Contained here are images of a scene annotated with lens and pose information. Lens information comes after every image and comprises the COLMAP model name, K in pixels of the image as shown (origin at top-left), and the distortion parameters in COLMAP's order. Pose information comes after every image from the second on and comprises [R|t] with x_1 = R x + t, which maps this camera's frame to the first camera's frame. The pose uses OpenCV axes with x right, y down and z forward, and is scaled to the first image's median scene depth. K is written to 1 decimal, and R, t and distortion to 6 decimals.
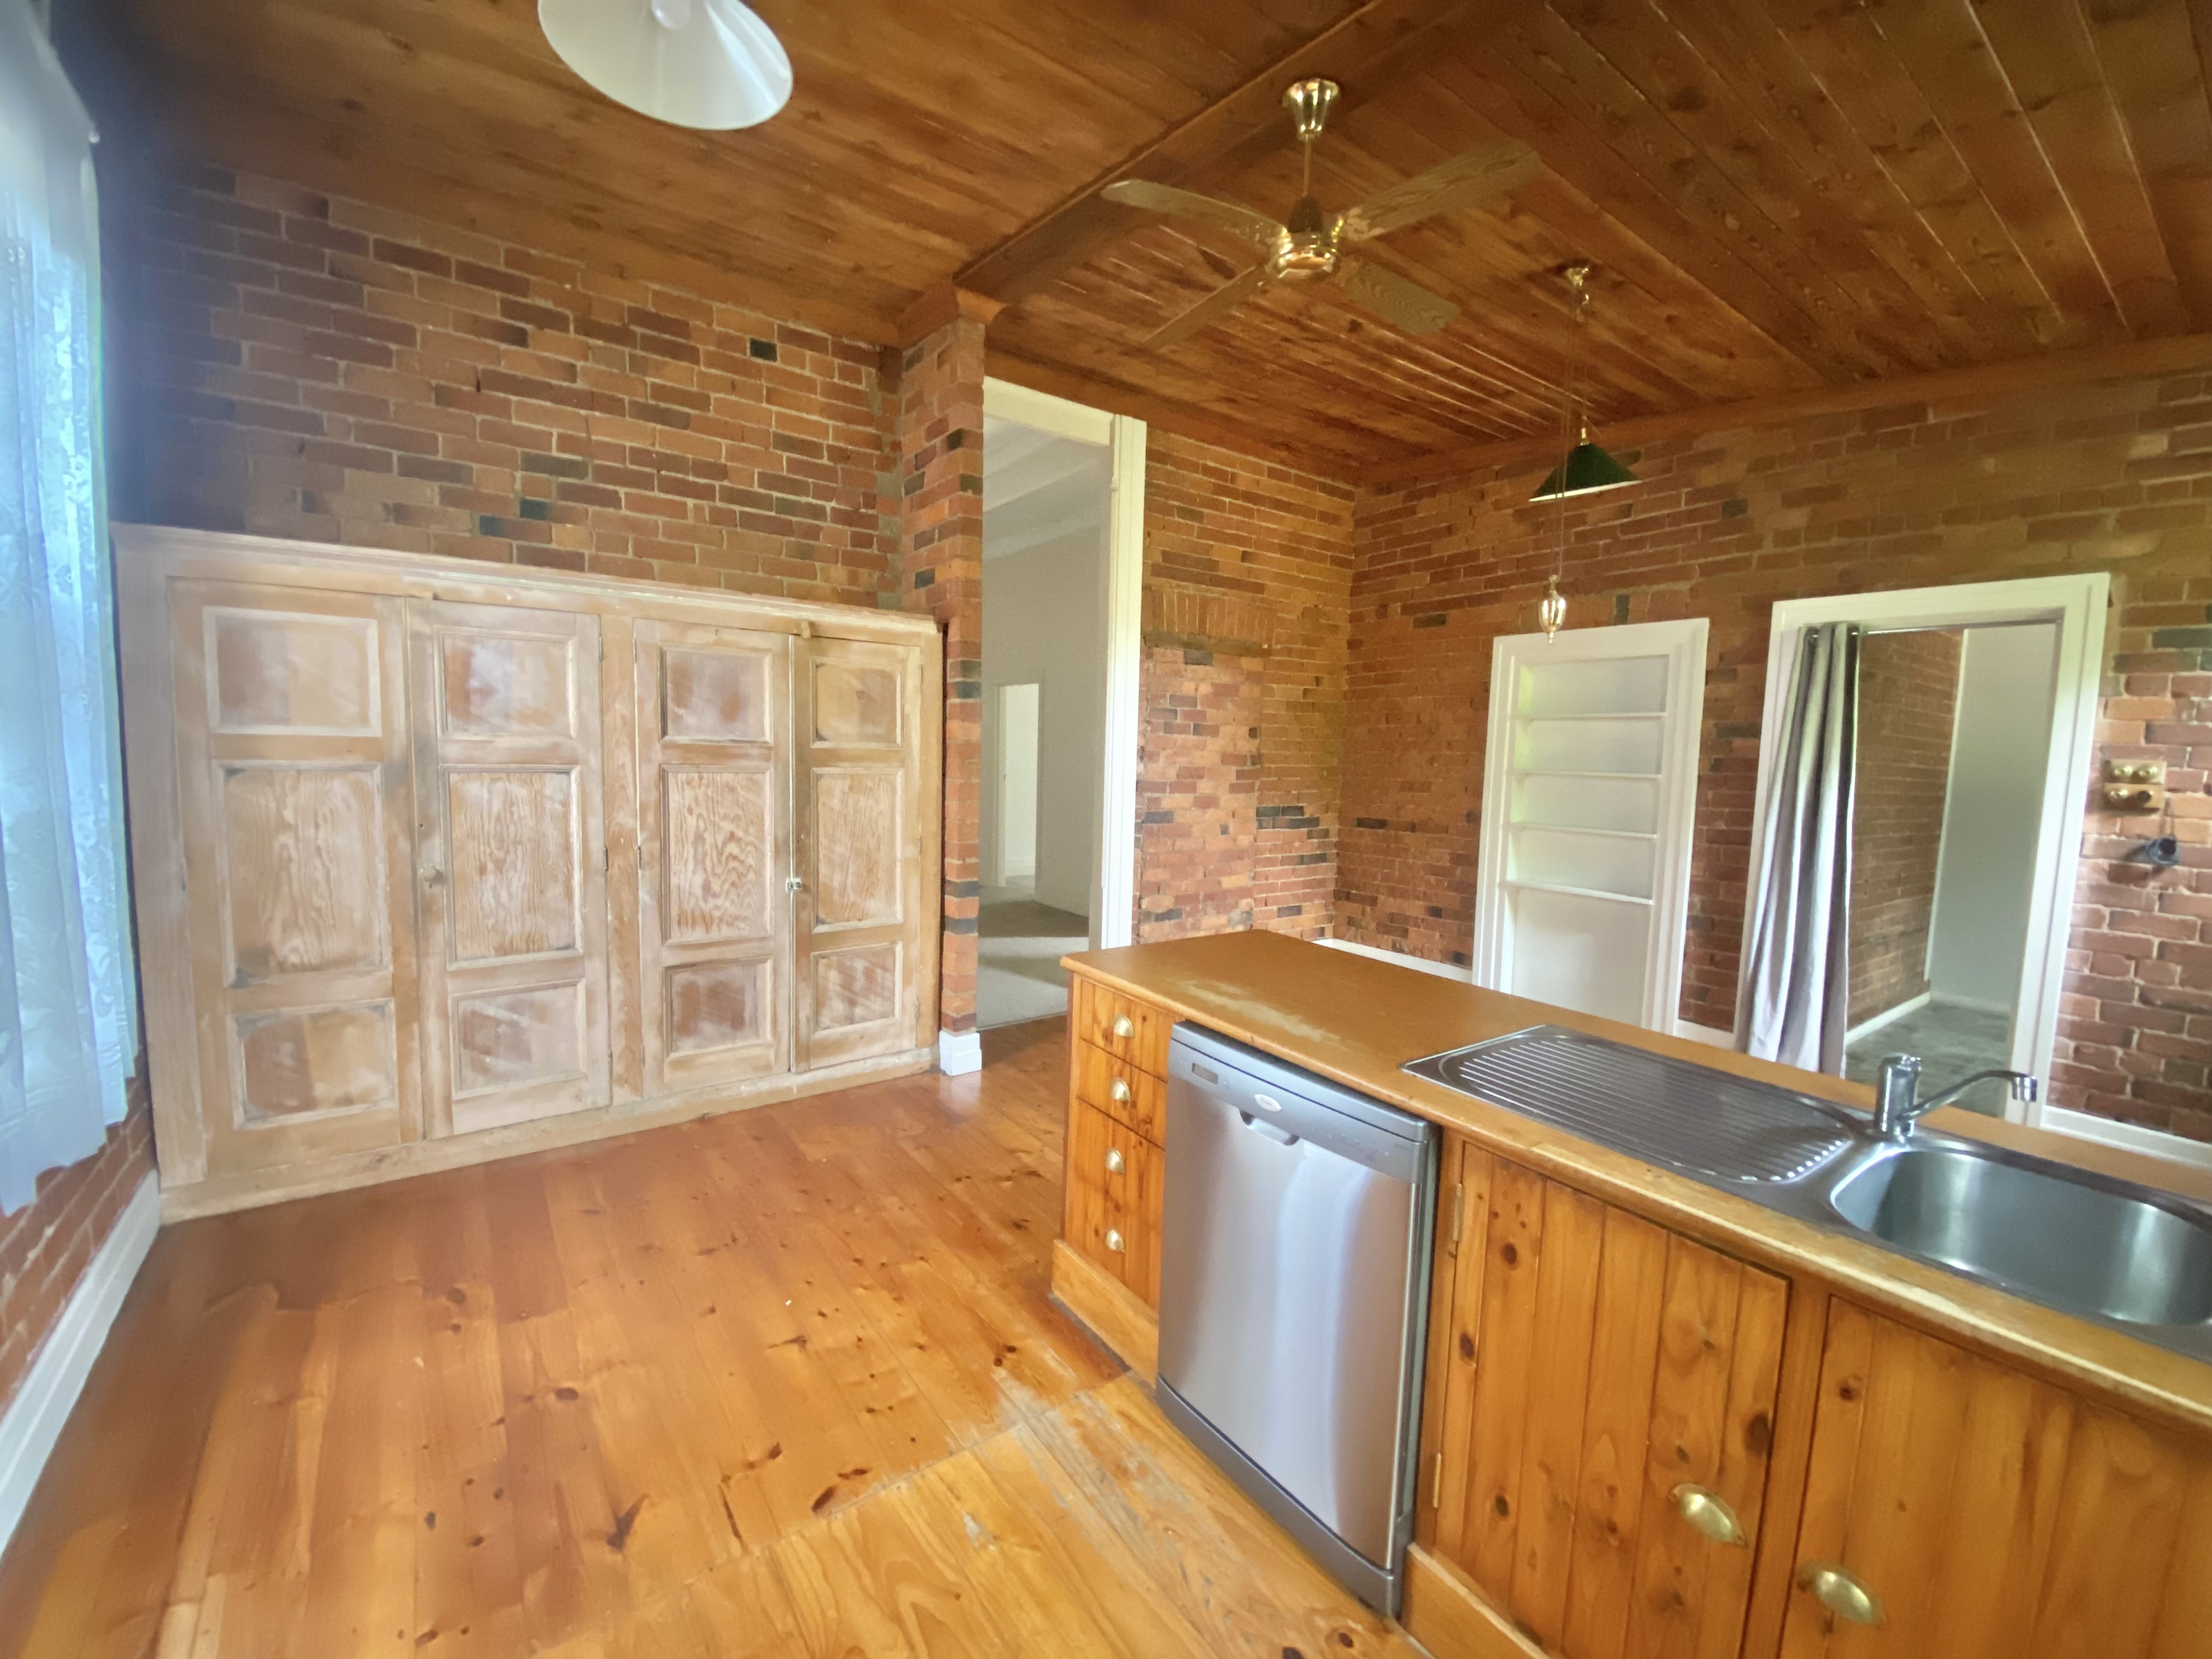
lens RADIAL K [[892.5, 0, 1102.7], [0, 892.5, 826.1], [0, 0, 1]] dist [0.035174, -0.021237]
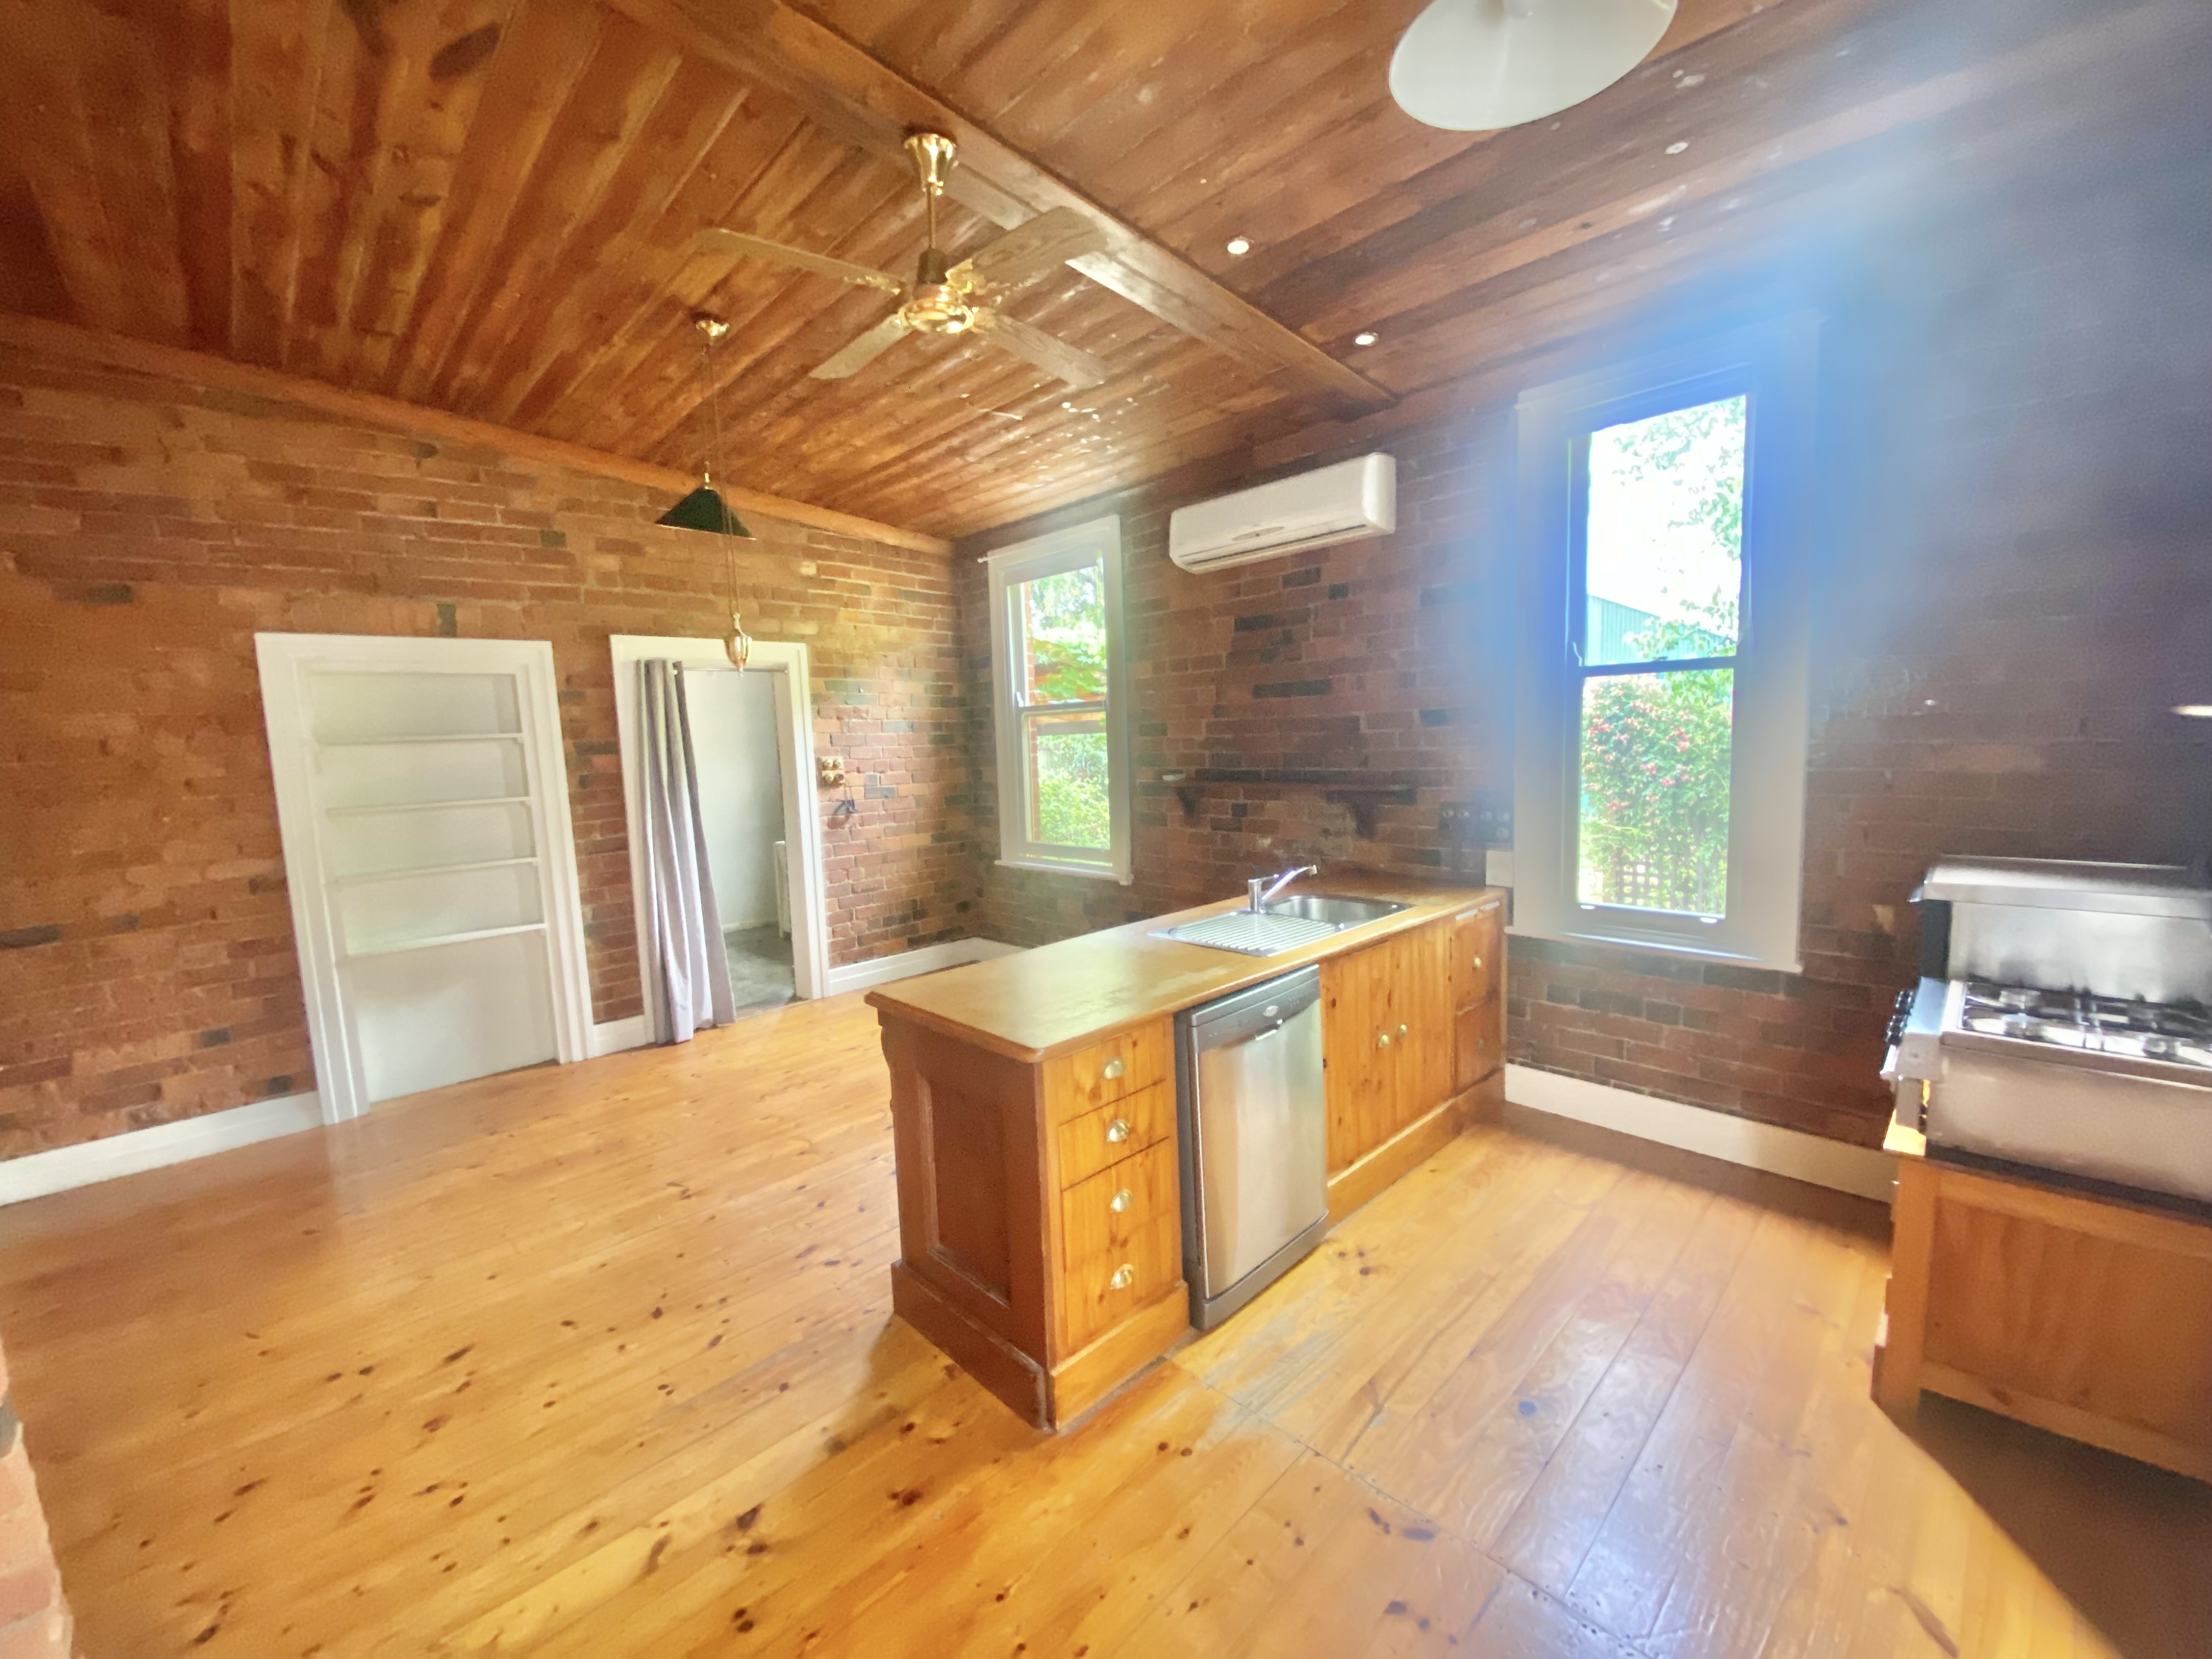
lens RADIAL K [[892.5, 0, 1102.7], [0, 892.5, 826.1], [0, 0, 1]] dist [0.035174, -0.021237]
pose [[-0.125130, -0.130742, 0.983488, -0.441058], [0.126355, 0.981107, 0.146502, -0.092771], [-0.984061, 0.142601, -0.106246, 0.507496]]
